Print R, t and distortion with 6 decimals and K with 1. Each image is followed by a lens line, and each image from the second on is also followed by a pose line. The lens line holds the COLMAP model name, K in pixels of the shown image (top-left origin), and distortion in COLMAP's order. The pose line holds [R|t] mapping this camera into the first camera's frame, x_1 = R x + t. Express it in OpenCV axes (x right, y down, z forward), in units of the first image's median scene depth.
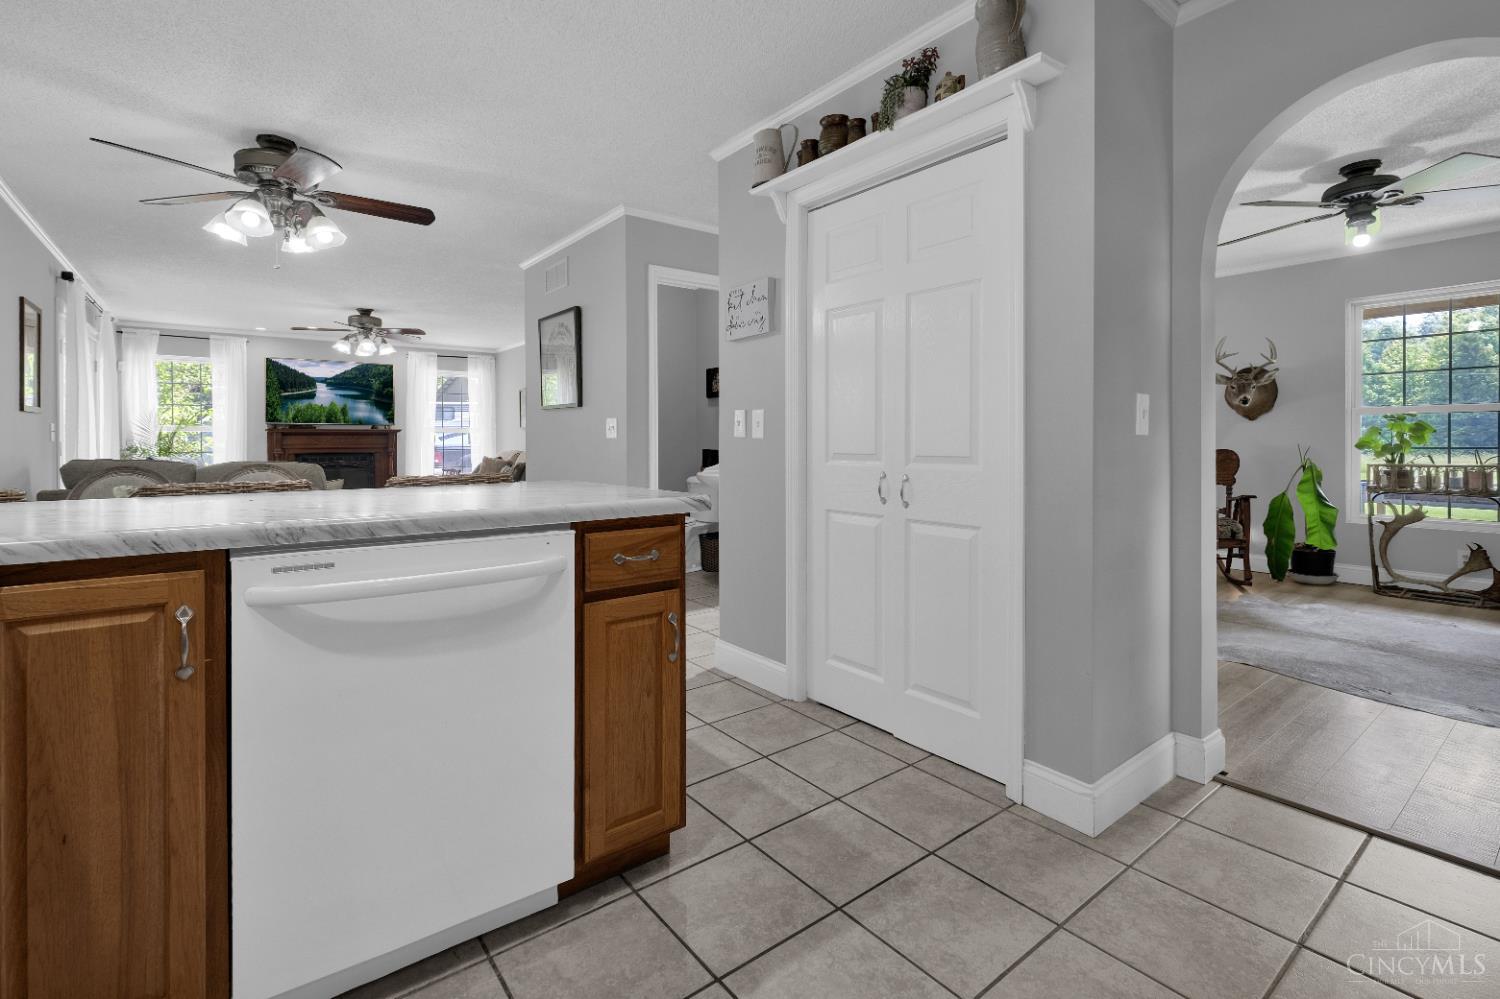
lens RADIAL K [[680.1, 0, 762.7], [0, 680.1, 454.2], [0, 0, 1]] dist [-0.004622, 0.000998]
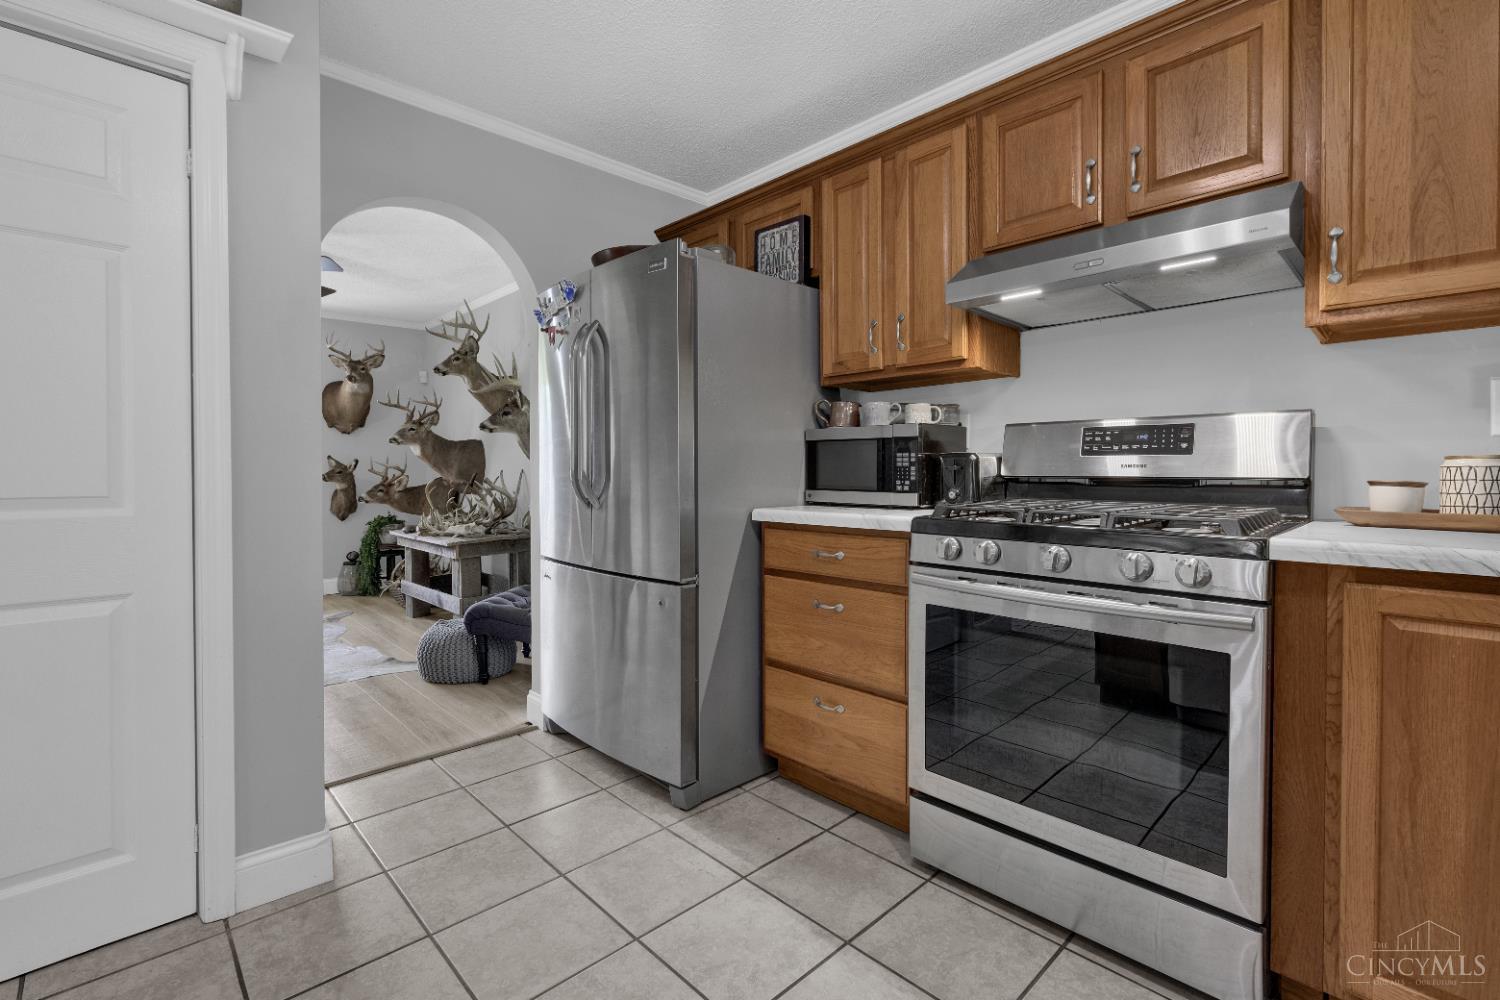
lens RADIAL K [[680.1, 0, 726.0], [0, 680.1, 482.2], [0, 0, 1]] dist [-0.004622, 0.000998]
pose [[-0.075428, -0.011922, 0.997080, -0.632225], [0.019989, 0.999710, 0.013466, -0.011849], [-0.996951, 0.020947, -0.075168, 0.601604]]
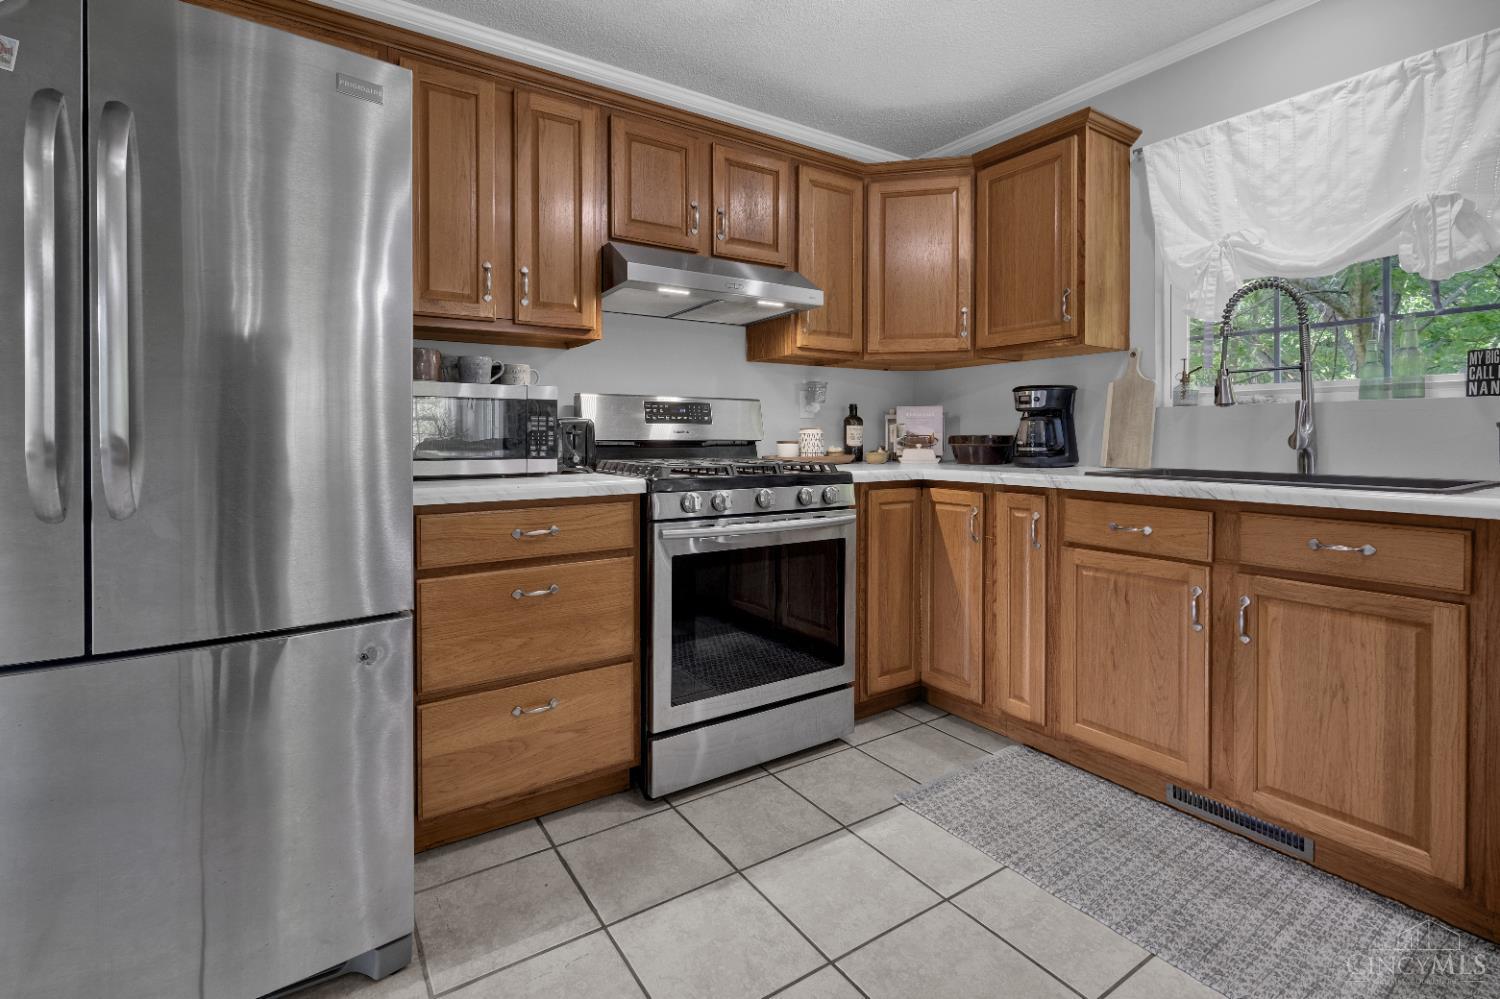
lens RADIAL K [[680.1, 0, 735.1], [0, 680.1, 441.1], [0, 0, 1]] dist [-0.004622, 0.000998]
pose [[-0.995207, 0.007017, 0.097542, 0.251193], [0.009482, 0.999647, 0.024831, -0.027600], [-0.097333, 0.025637, -0.994922, 1.431305]]
